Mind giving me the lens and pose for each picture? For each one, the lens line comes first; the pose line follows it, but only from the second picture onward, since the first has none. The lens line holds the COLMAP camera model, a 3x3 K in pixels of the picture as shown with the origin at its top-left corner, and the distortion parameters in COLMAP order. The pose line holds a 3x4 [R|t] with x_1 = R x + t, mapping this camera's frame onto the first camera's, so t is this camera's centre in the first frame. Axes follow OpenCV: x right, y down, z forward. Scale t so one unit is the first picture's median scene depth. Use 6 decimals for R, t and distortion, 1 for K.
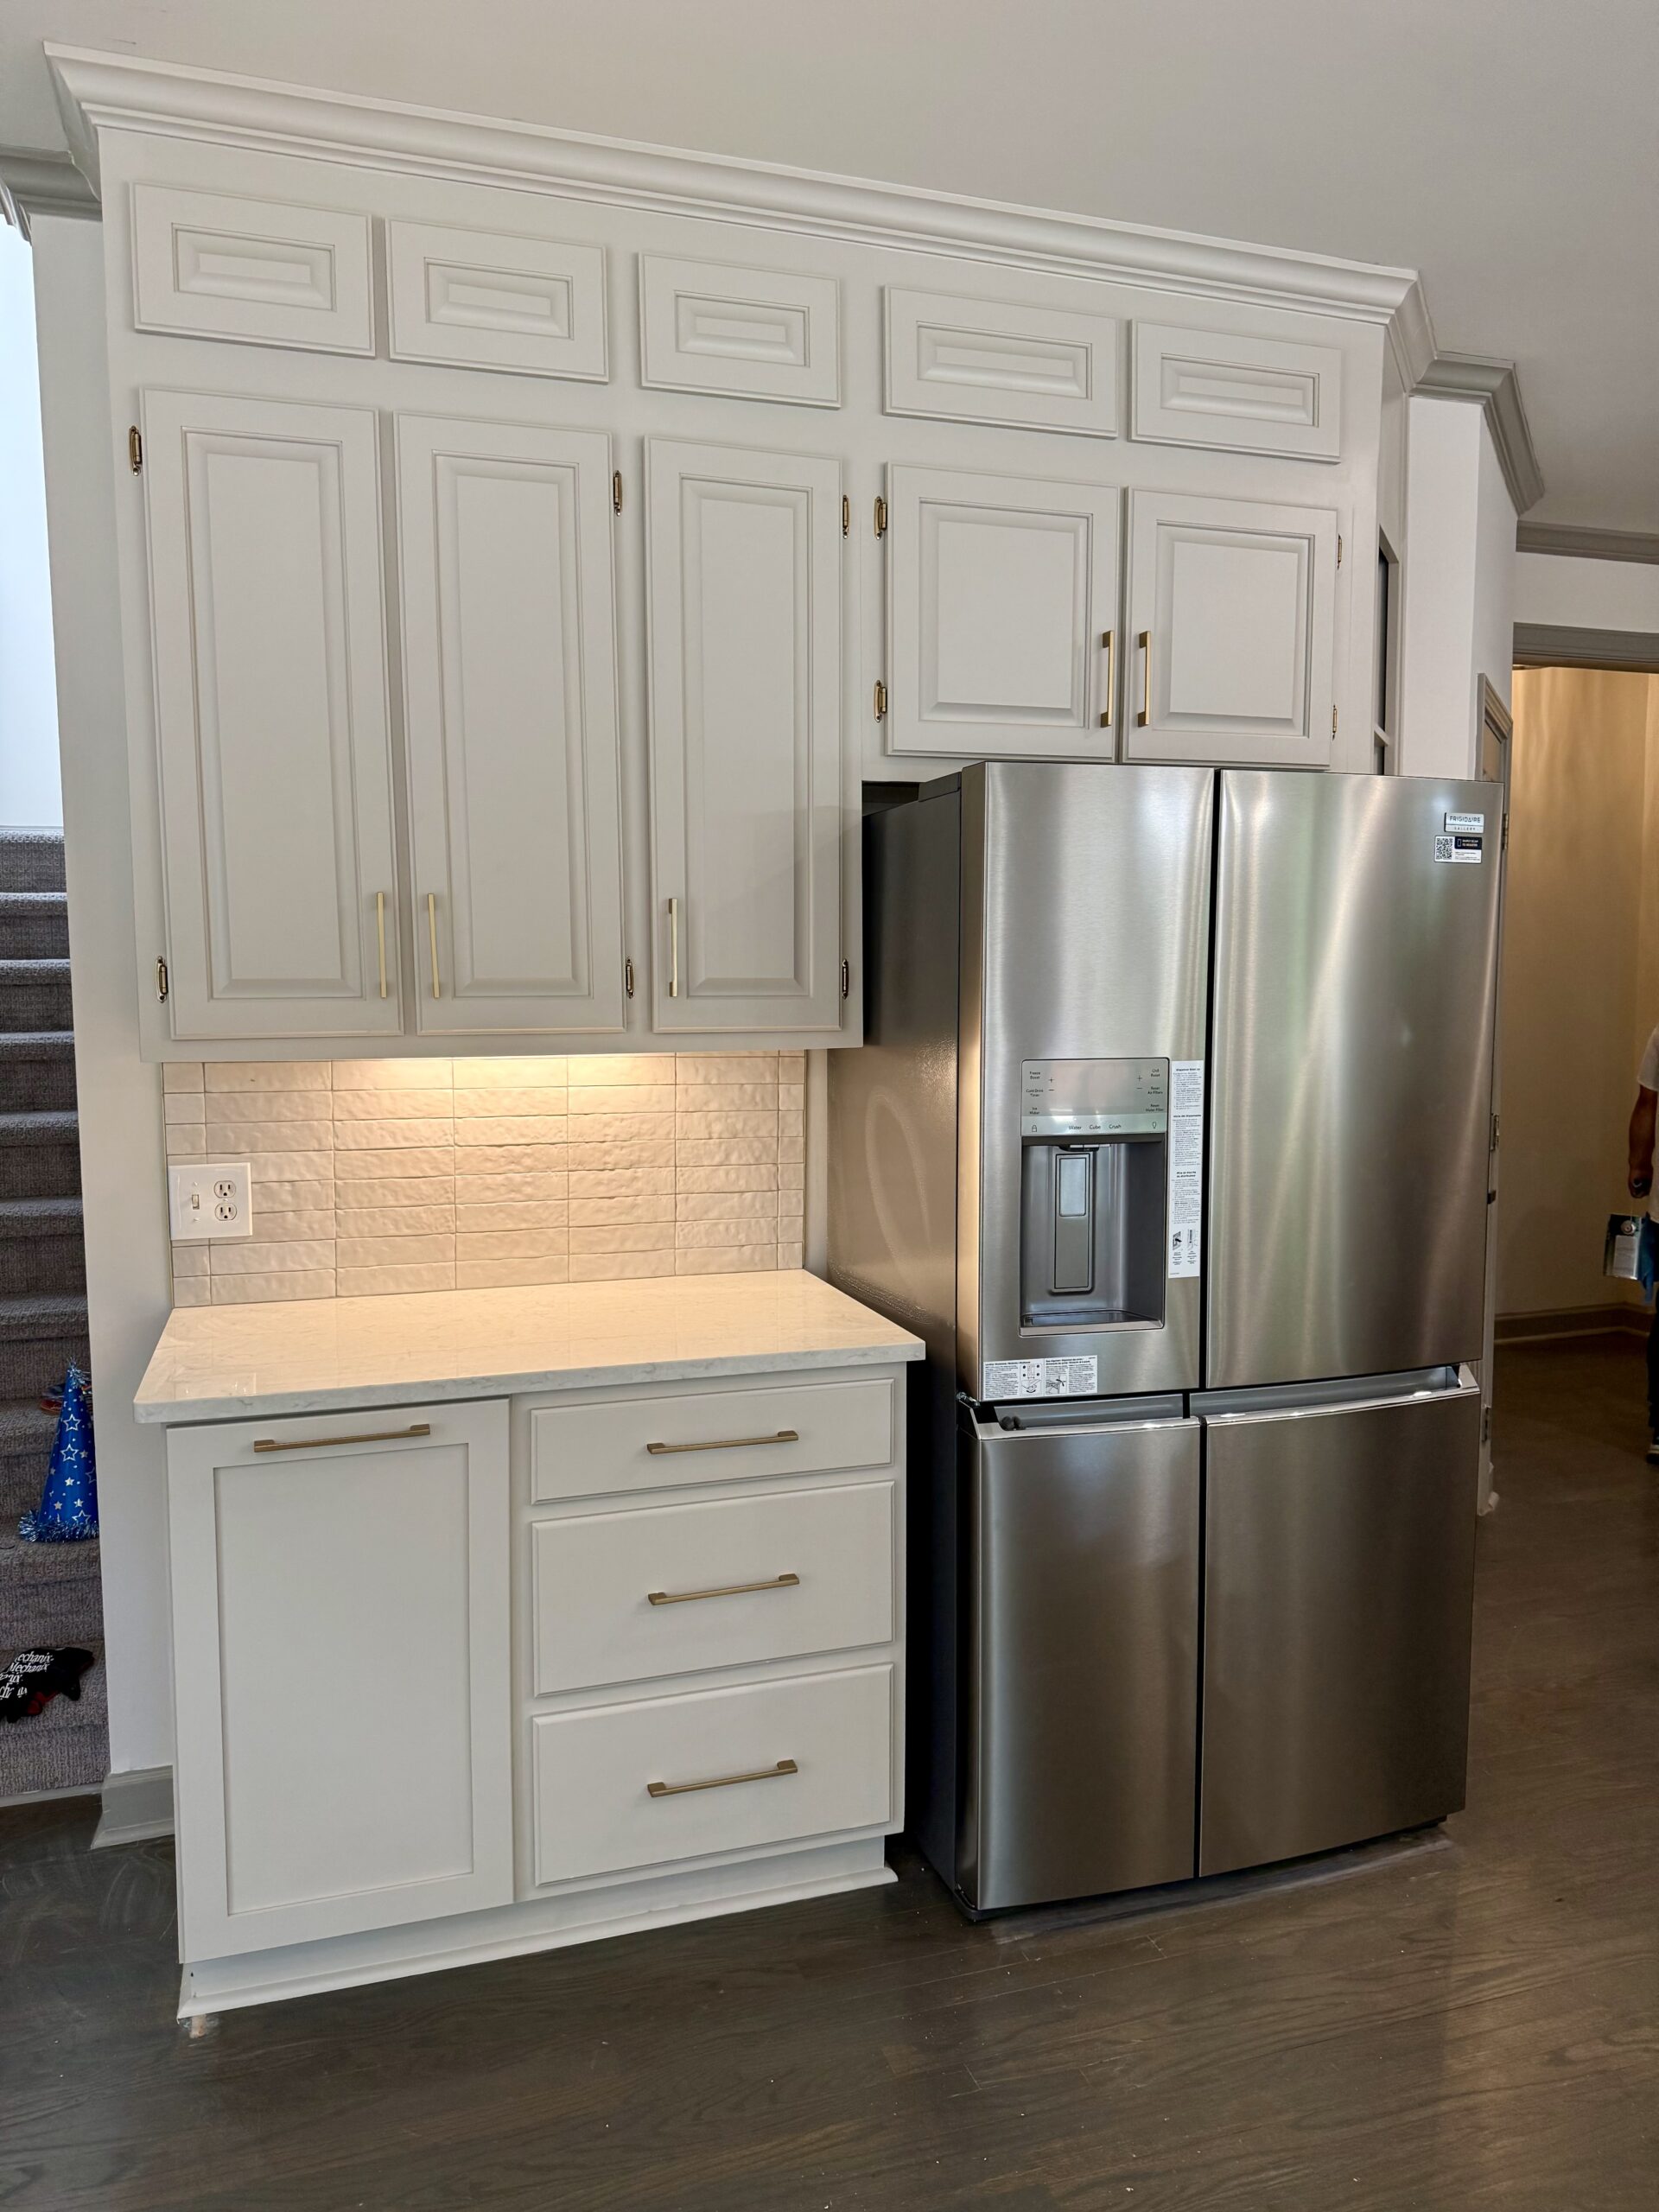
lens RADIAL K [[1613.1, 0, 829.5], [0, 1613.1, 1106.0], [0, 0, 1]] dist [0.116152, -0.242800]
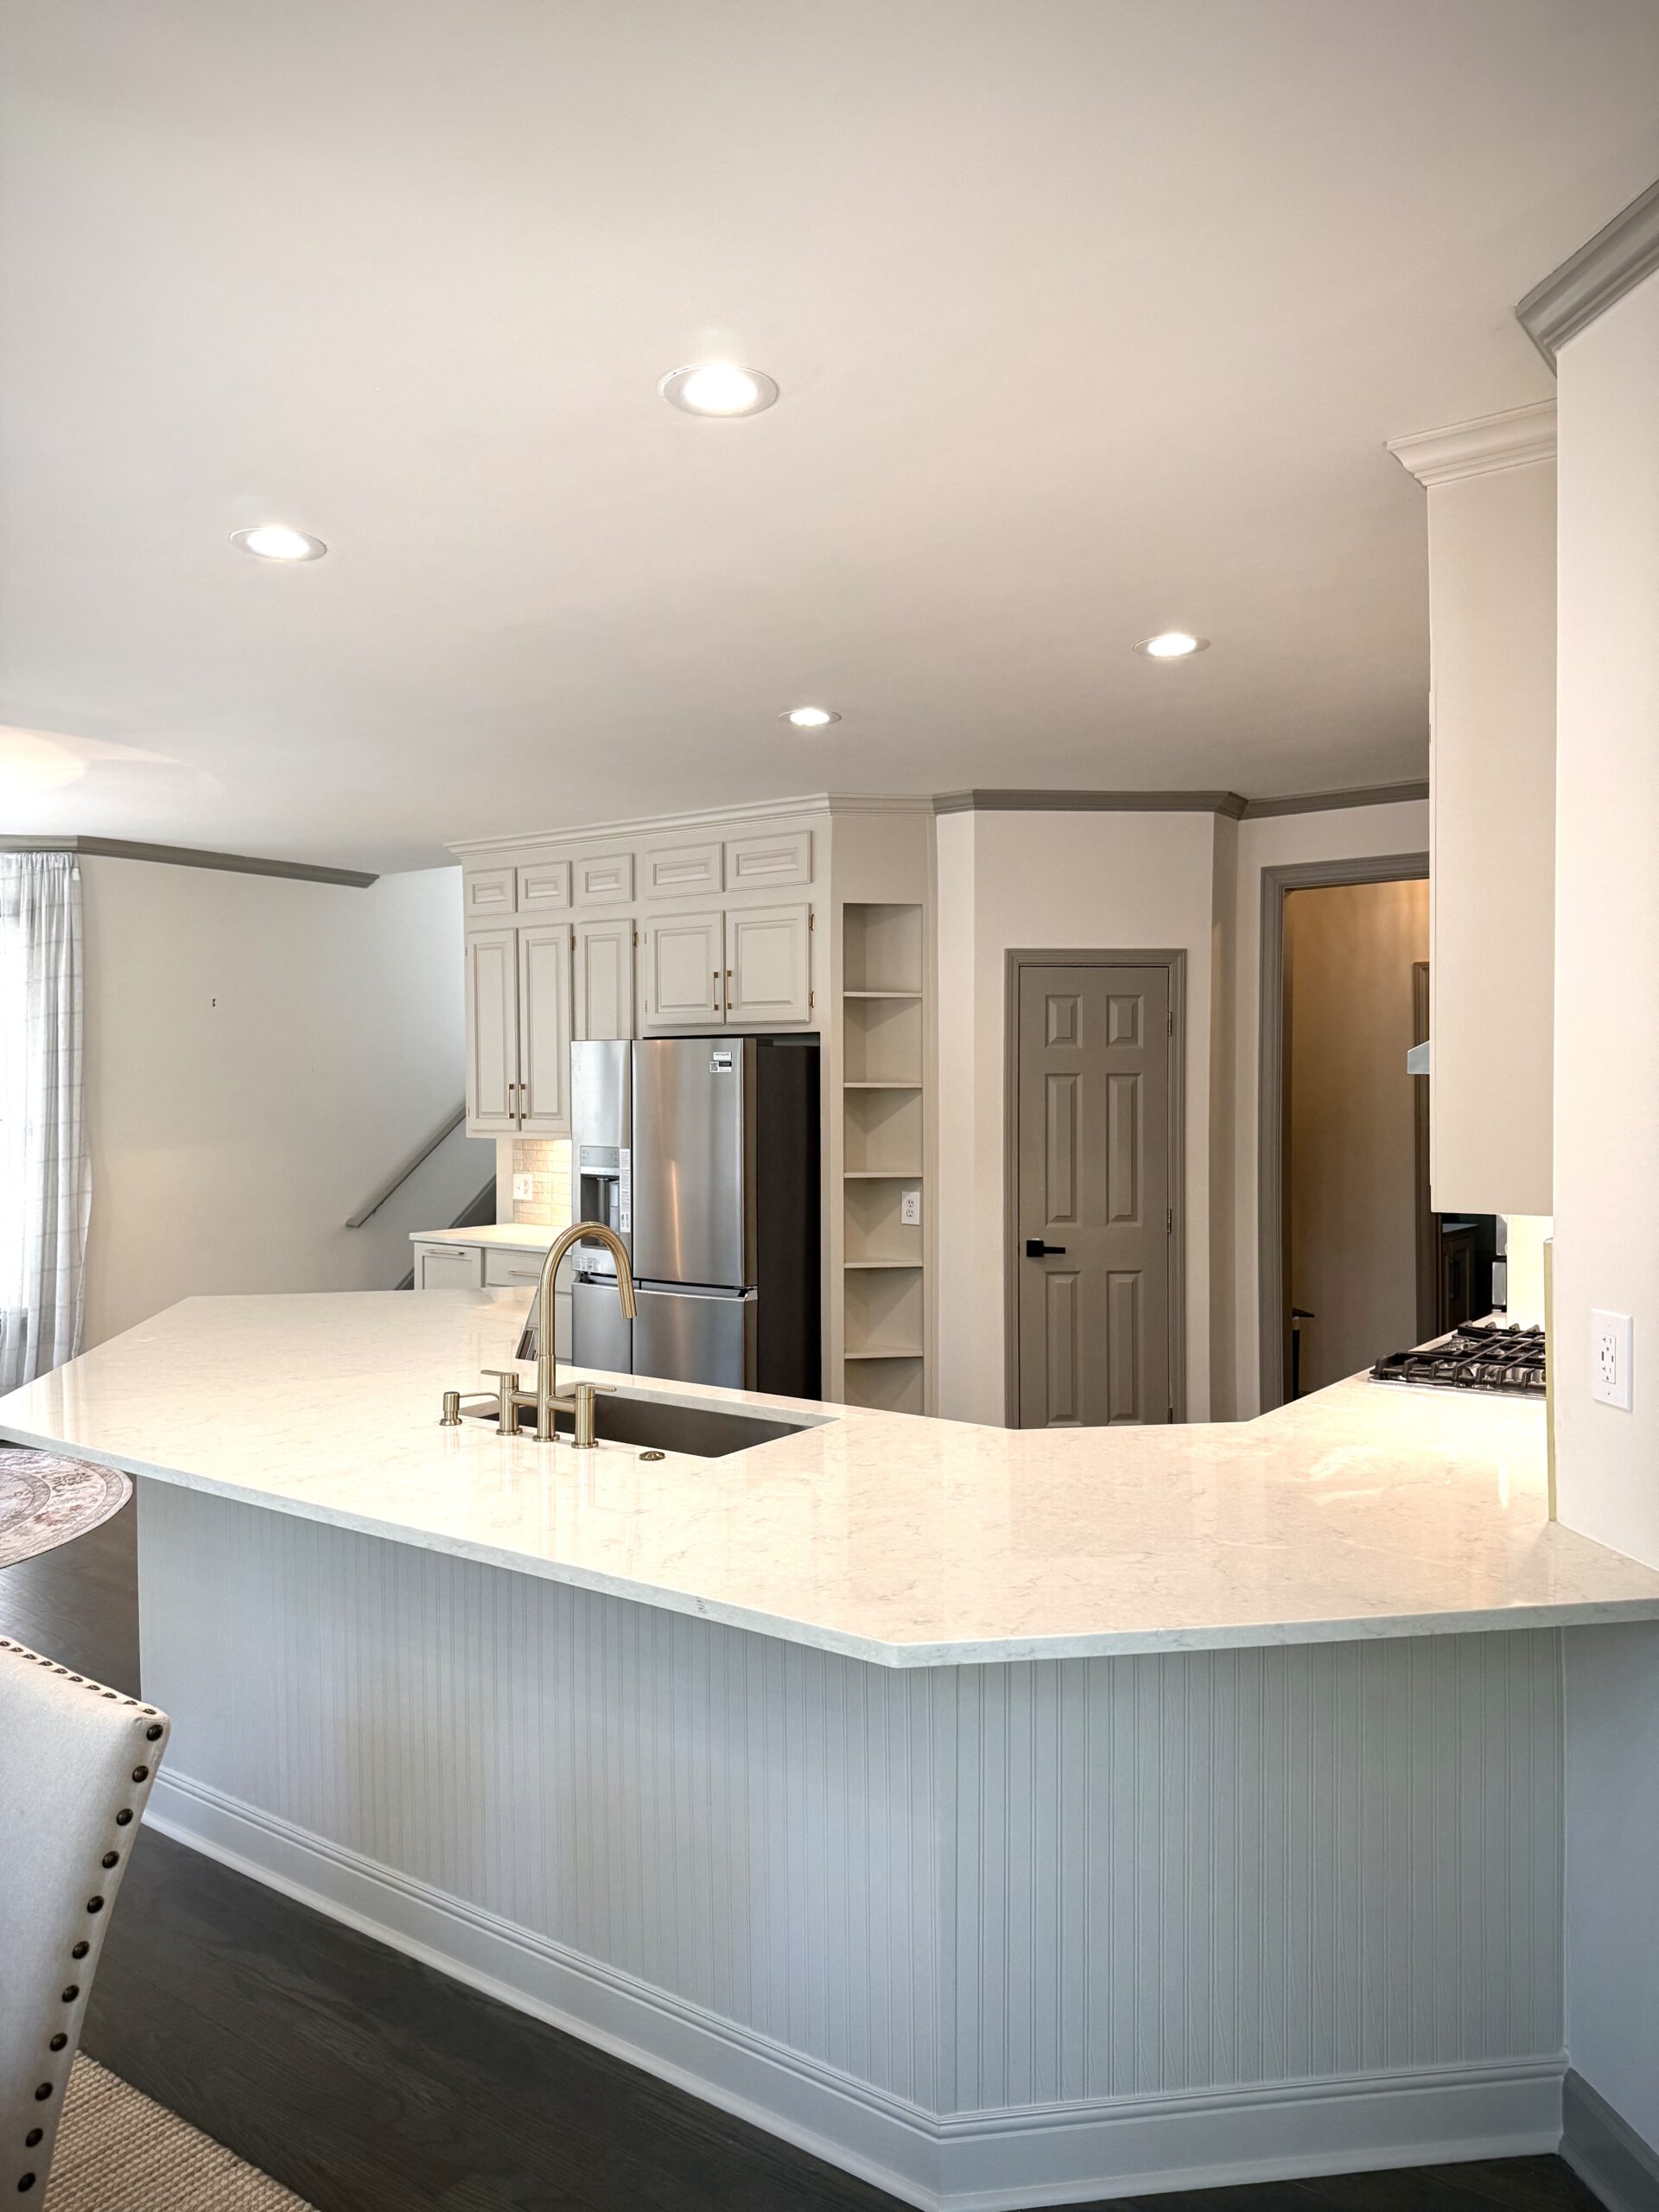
lens RADIAL K [[1613.1, 0, 829.5], [0, 1613.1, 1106.0], [0, 0, 1]] dist [0.116152, -0.242800]
pose [[0.577711, 0.014985, -0.816104, 2.287697], [-0.061127, 0.997818, -0.024950, -0.047005], [0.813949, 0.064300, 0.577366, -0.228582]]
